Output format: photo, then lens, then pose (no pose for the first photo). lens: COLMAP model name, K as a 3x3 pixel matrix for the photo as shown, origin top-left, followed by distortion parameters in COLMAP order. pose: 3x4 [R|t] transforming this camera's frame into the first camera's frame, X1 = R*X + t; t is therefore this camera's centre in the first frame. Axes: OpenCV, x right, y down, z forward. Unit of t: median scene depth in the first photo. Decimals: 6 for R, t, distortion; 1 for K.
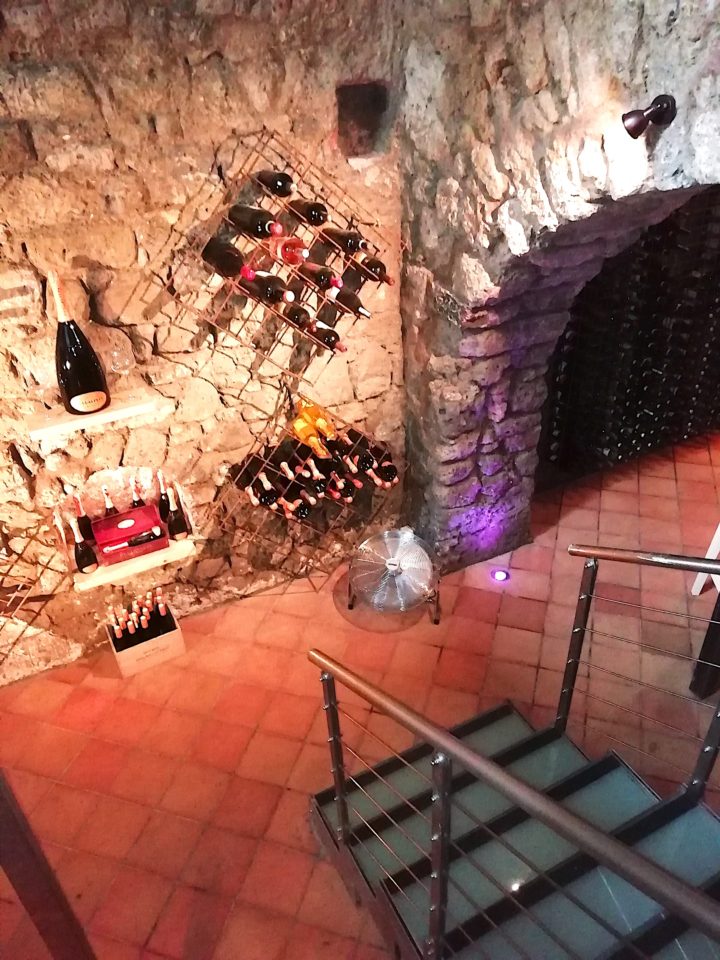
lens RADIAL K [[708.6, 0, 364.1], [0, 708.6, 482.5], [0, 0, 1]] dist [0.046747, -0.054174]
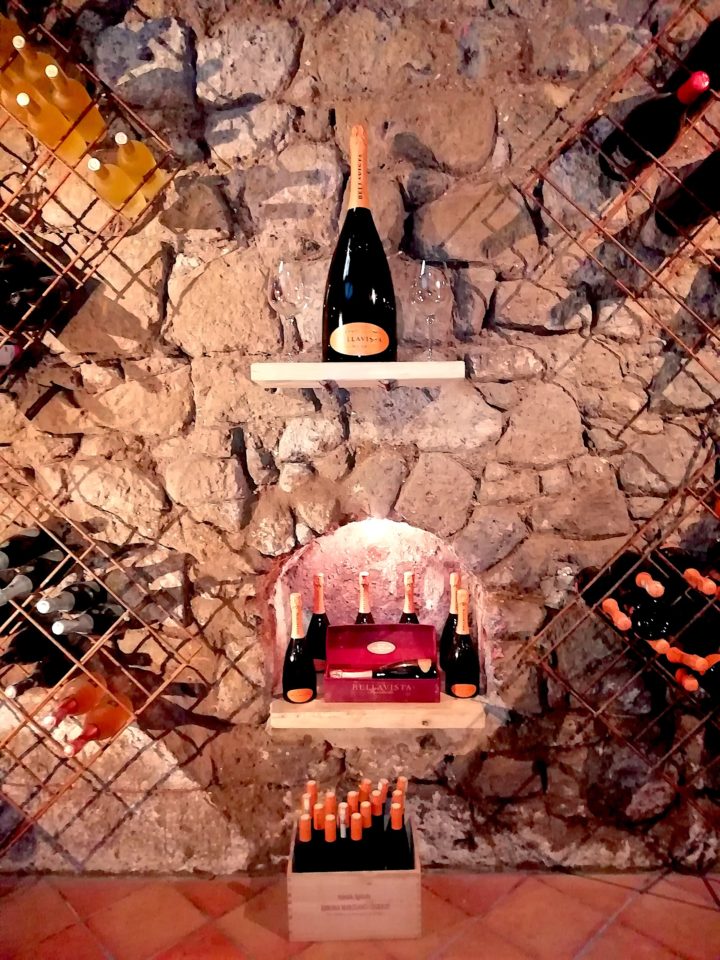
lens RADIAL K [[708.6, 0, 364.1], [0, 708.6, 482.5], [0, 0, 1]] dist [0.046747, -0.054174]
pose [[0.876007, 0.074637, -0.476489, -0.088527], [-0.275069, 0.888837, -0.366477, 0.175631], [0.396169, 0.452103, 0.799158, 0.527368]]
